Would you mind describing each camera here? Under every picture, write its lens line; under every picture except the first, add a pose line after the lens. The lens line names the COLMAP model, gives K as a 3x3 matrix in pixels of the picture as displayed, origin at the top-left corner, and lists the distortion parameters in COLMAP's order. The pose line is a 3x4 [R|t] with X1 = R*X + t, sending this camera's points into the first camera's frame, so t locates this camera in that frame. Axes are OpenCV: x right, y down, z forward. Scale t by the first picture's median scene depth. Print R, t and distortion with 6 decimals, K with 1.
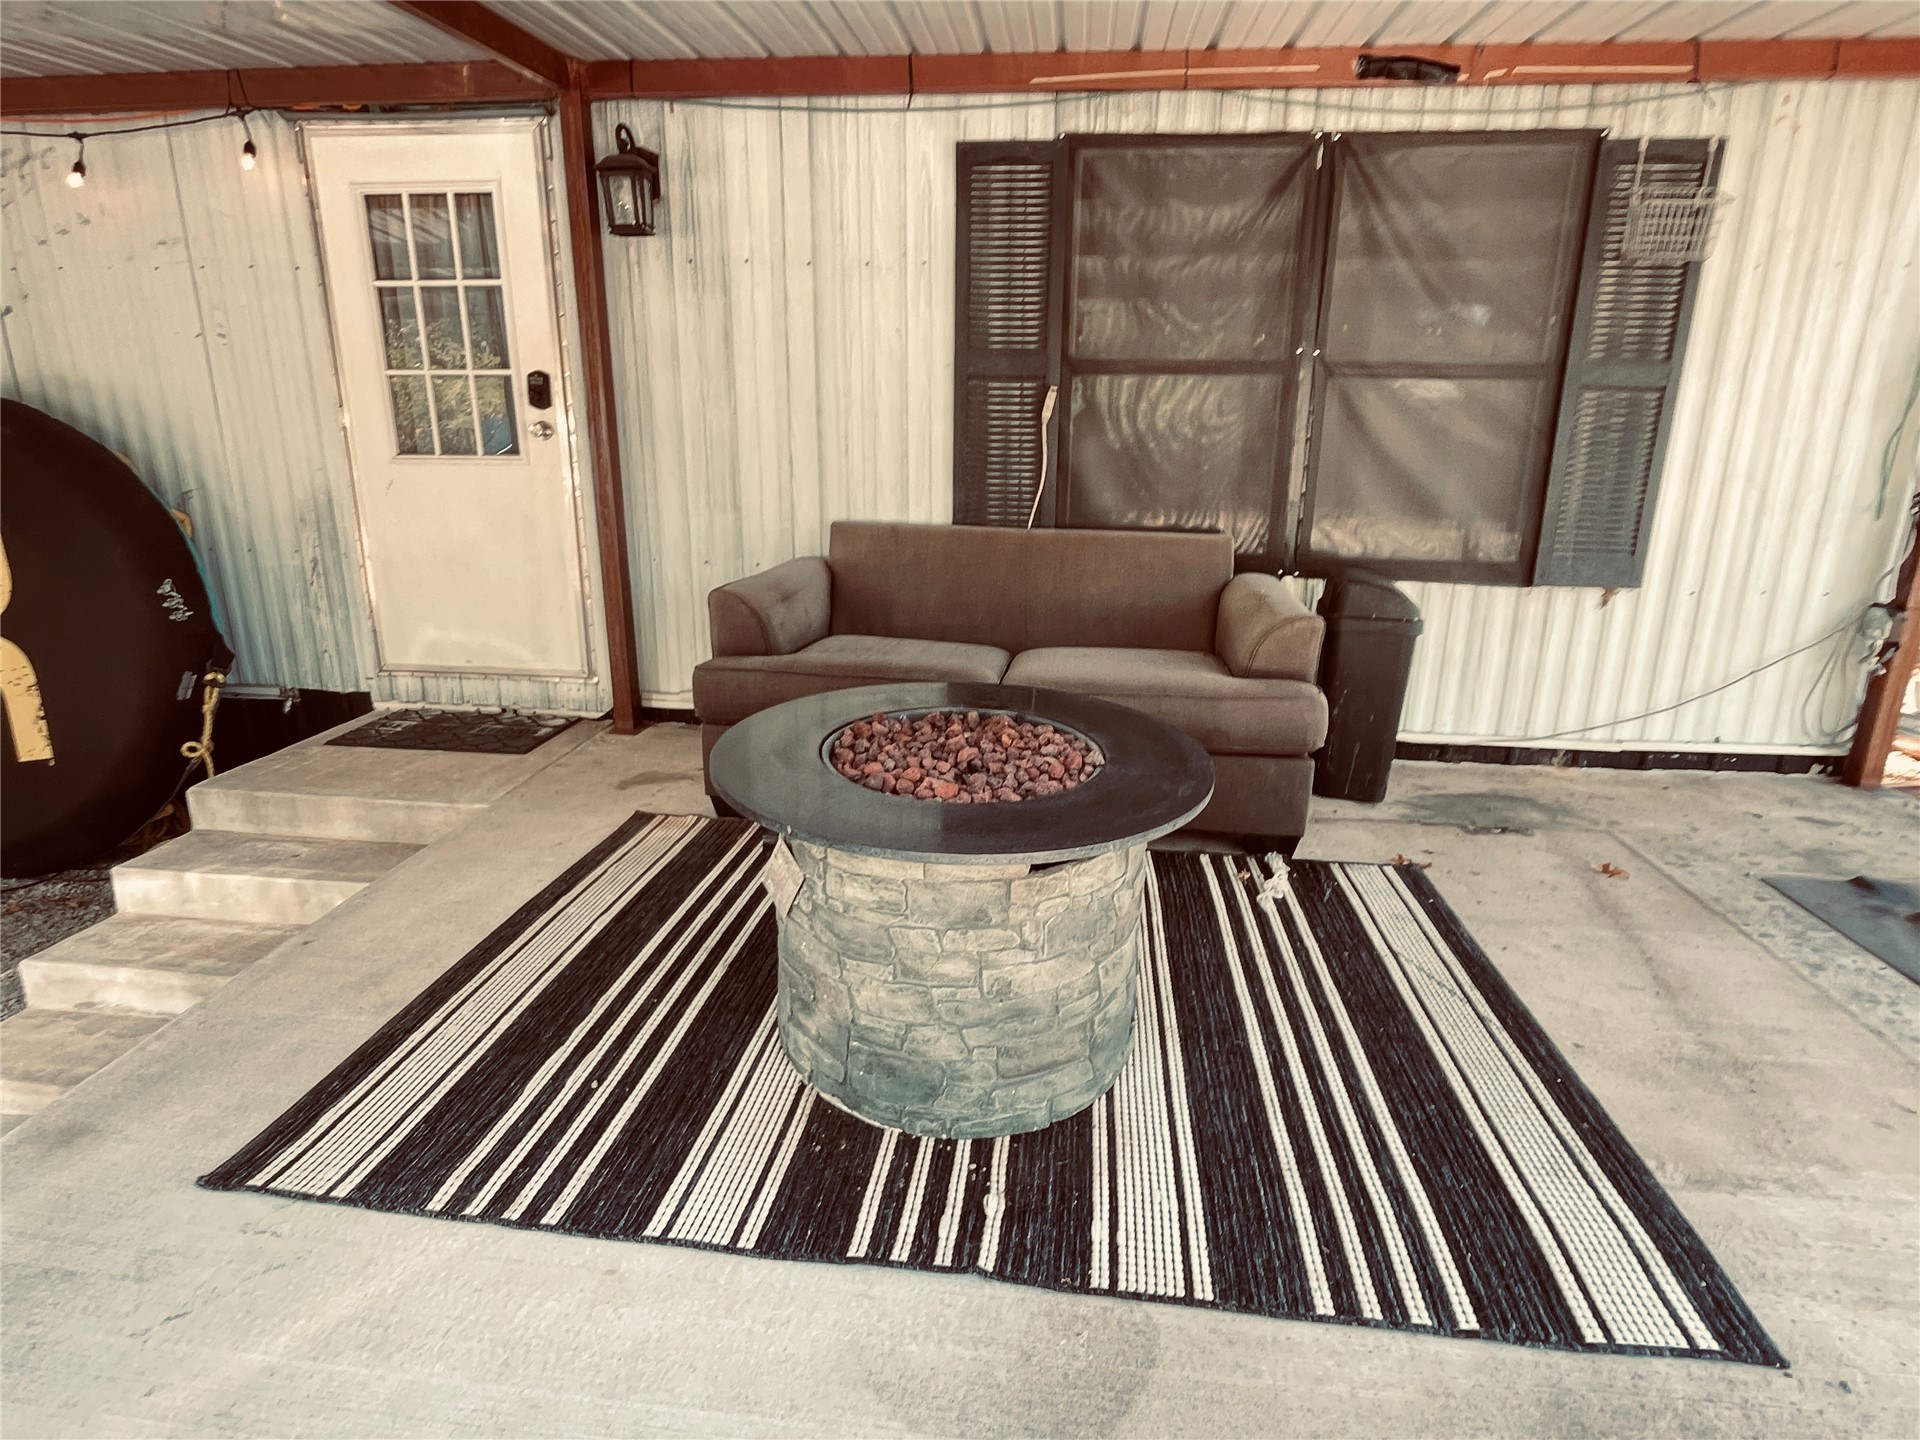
lens RADIAL K [[1021.2, 0, 965.2], [0, 1021.2, 719.5], [0, 0, 1]] dist [-0.003553, 0.000710]
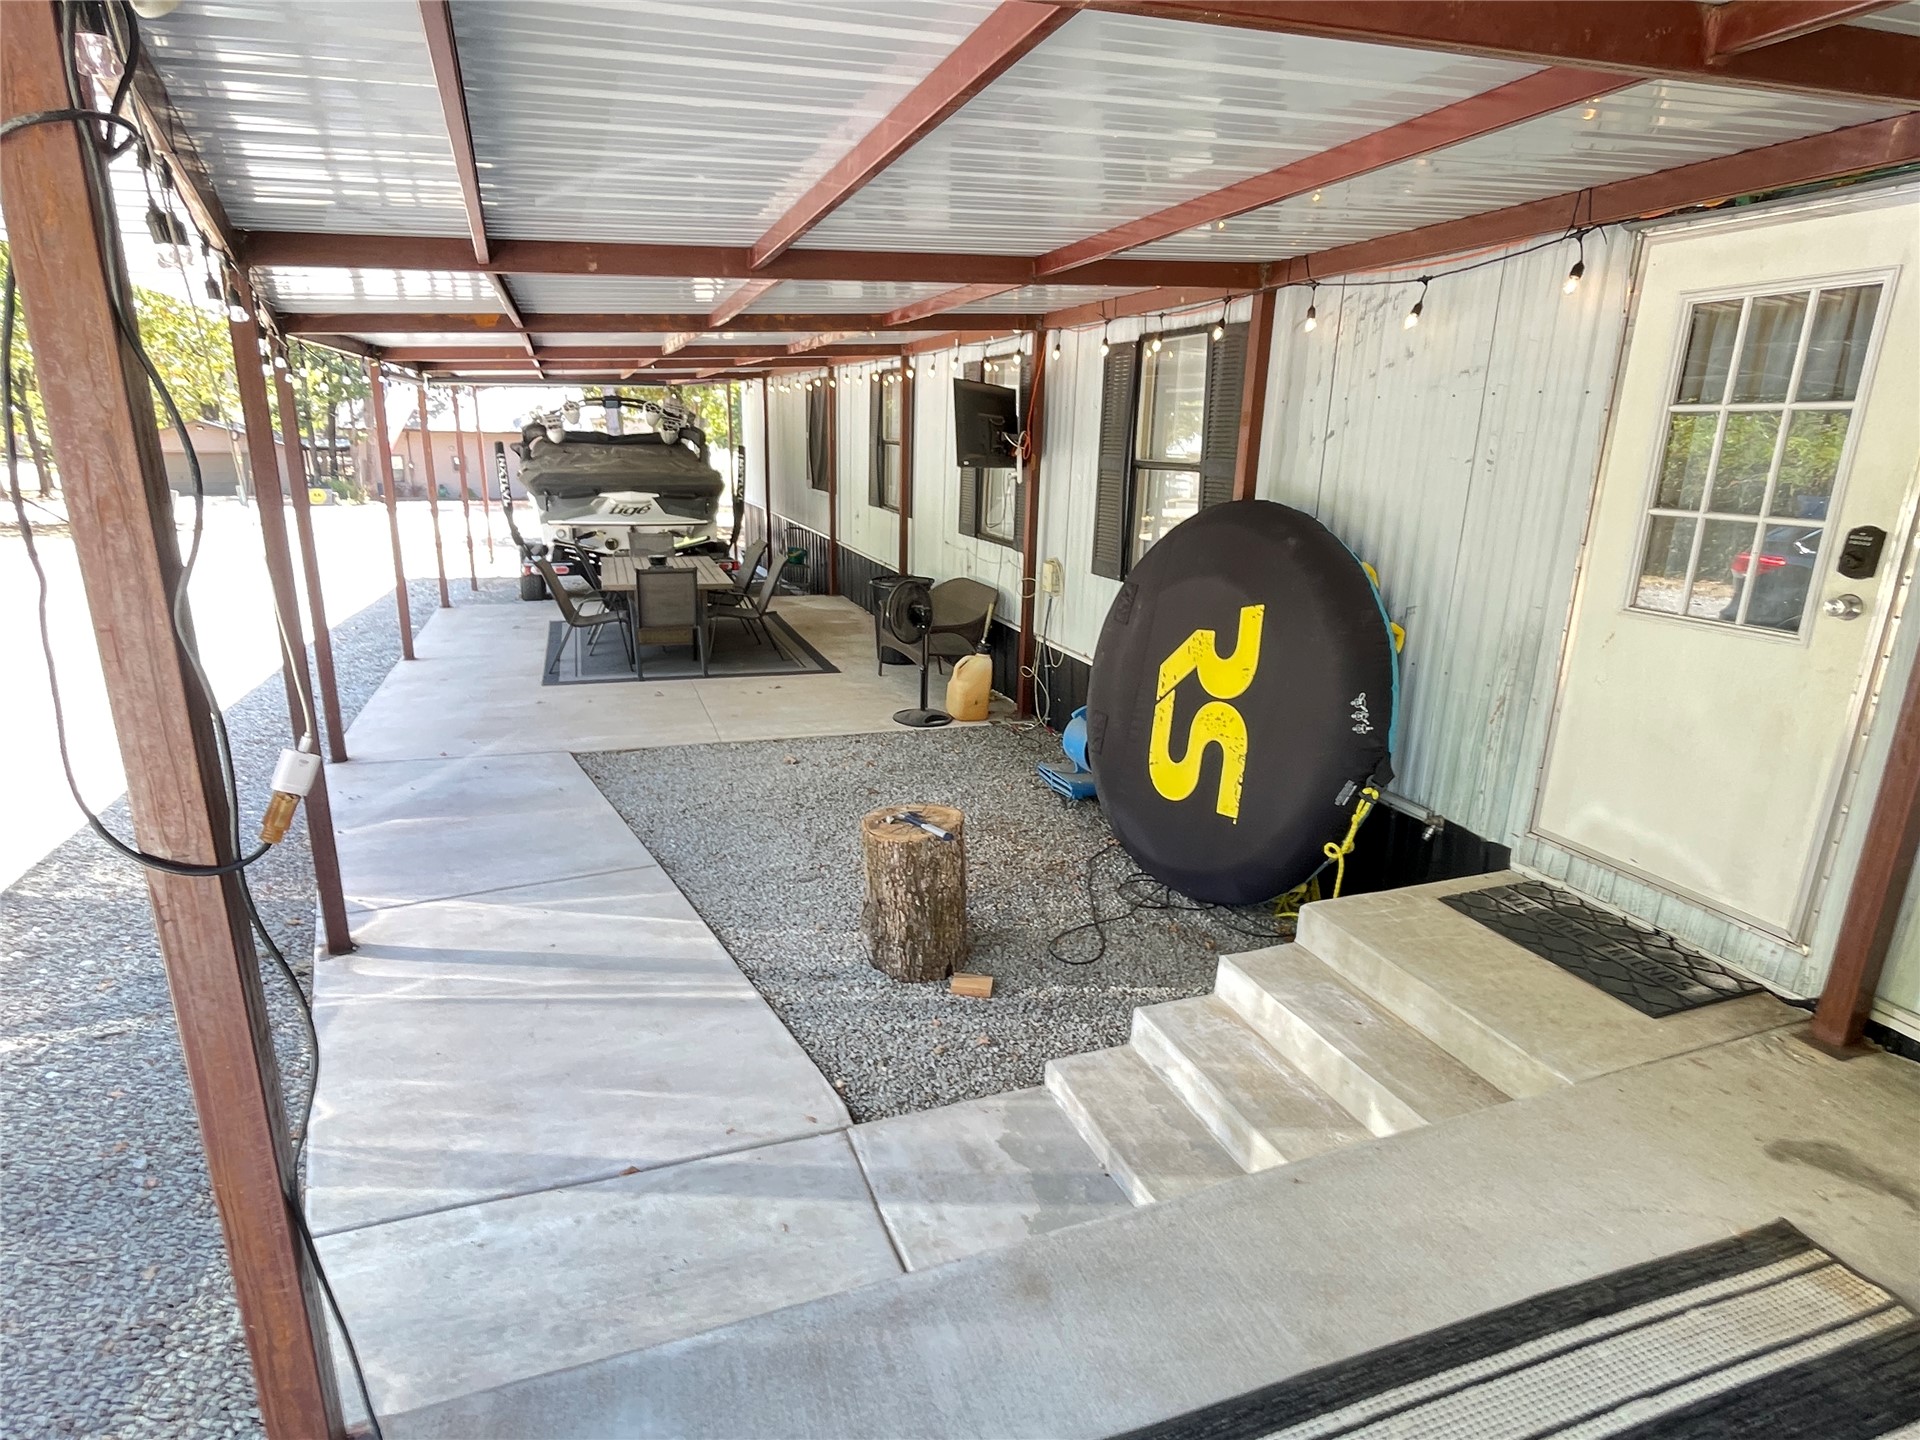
lens RADIAL K [[1021.2, 0, 950.6], [0, 1021.2, 721.4], [0, 0, 1]] dist [-0.003553, 0.000710]
pose [[0.438605, 0.241687, -0.865571, -0.053407], [-0.267088, 0.954695, 0.131232, -0.132428], [0.858073, 0.173625, 0.483286, 0.133072]]
